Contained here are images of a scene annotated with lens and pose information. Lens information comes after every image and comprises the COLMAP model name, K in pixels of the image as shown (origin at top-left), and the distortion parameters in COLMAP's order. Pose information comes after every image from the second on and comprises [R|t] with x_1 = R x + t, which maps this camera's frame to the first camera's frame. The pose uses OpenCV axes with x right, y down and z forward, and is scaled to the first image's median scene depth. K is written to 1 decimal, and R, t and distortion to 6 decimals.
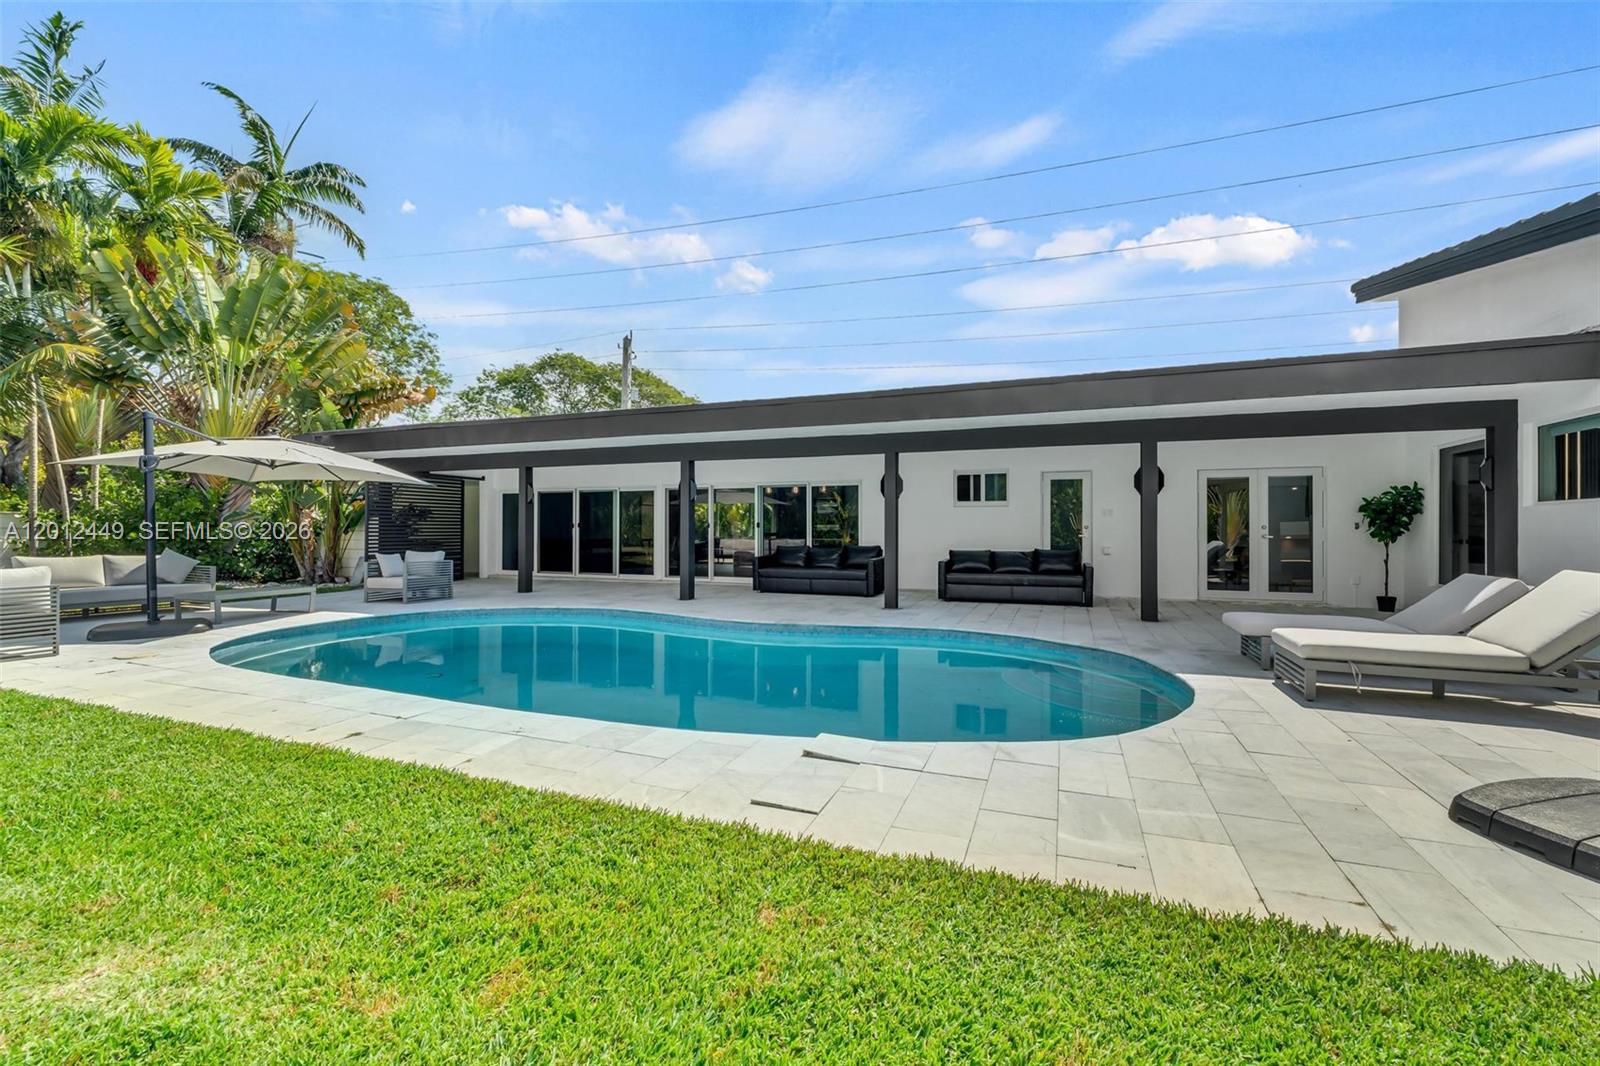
lens RADIAL K [[611.5, 0, 800.0], [0, 611.5, 533.0], [0, 0, 1]] dist [-0.000944, -0.000107]
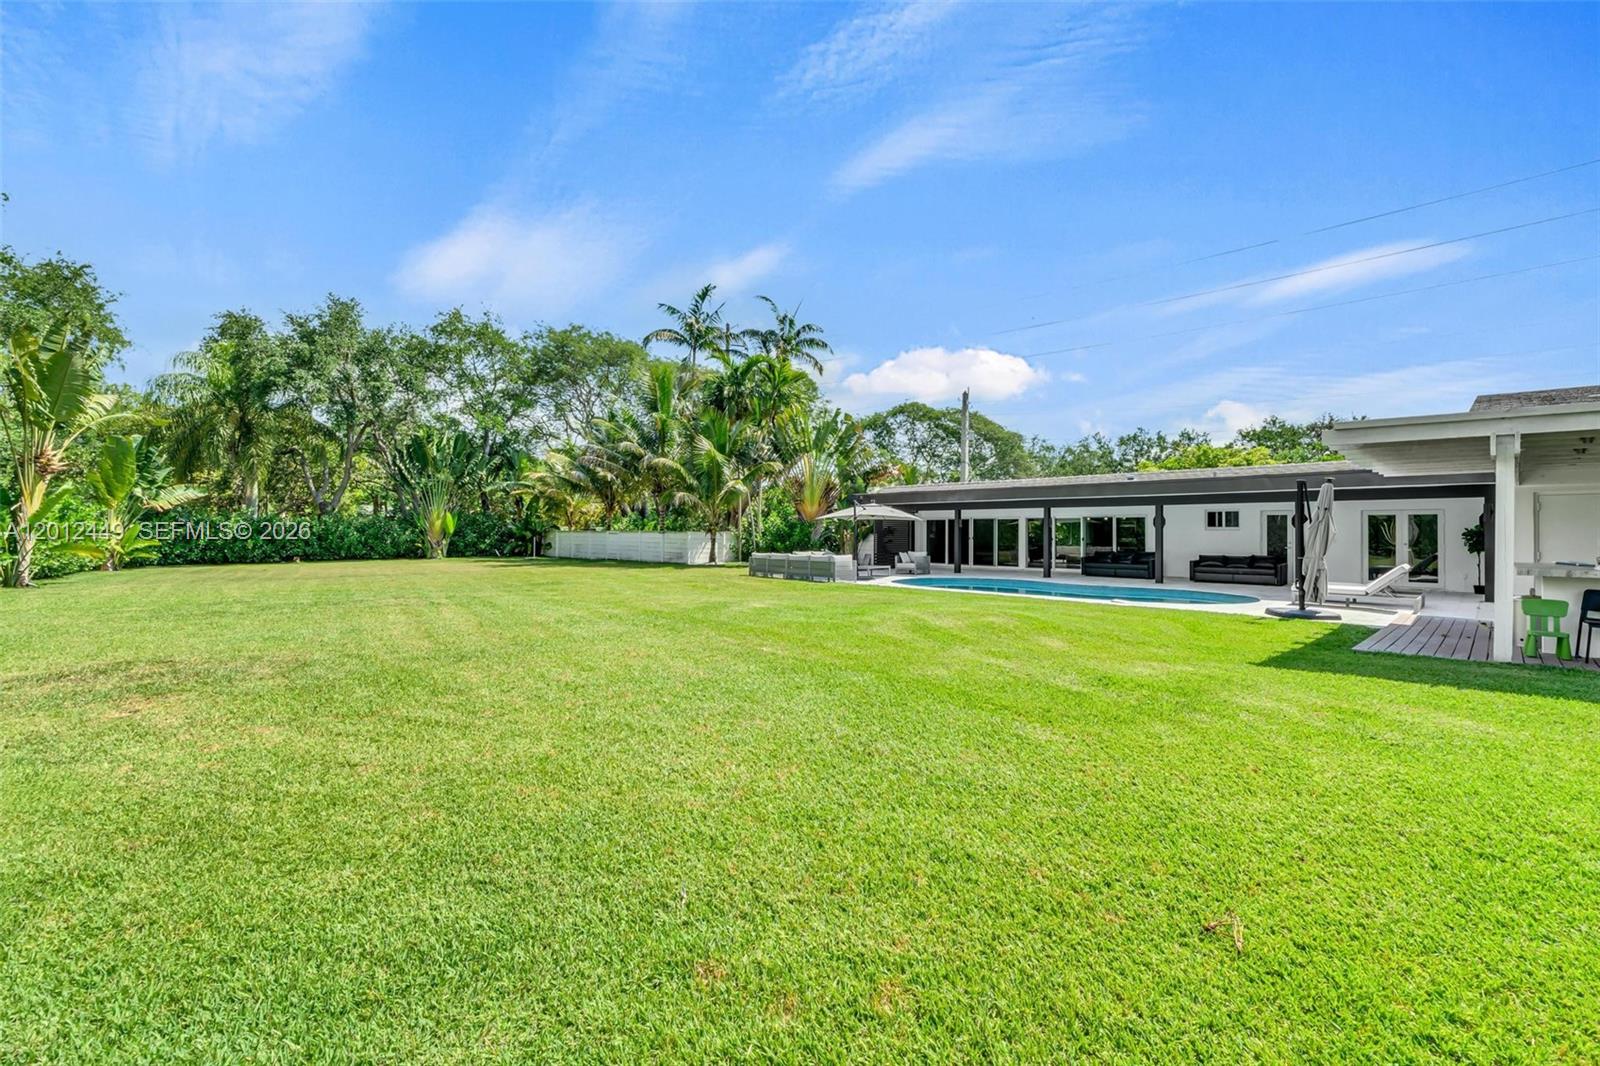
lens RADIAL K [[675.5, 0, 805.2], [0, 675.5, 533.9], [0, 0, 1]] dist [-0.006913, -0.000563]
pose [[0.911656, 0.003174, -0.410942, 0.000324], [-0.005295, 0.999978, -0.004023, -0.017908], [0.410920, 0.005843, 0.911653, -1.206678]]
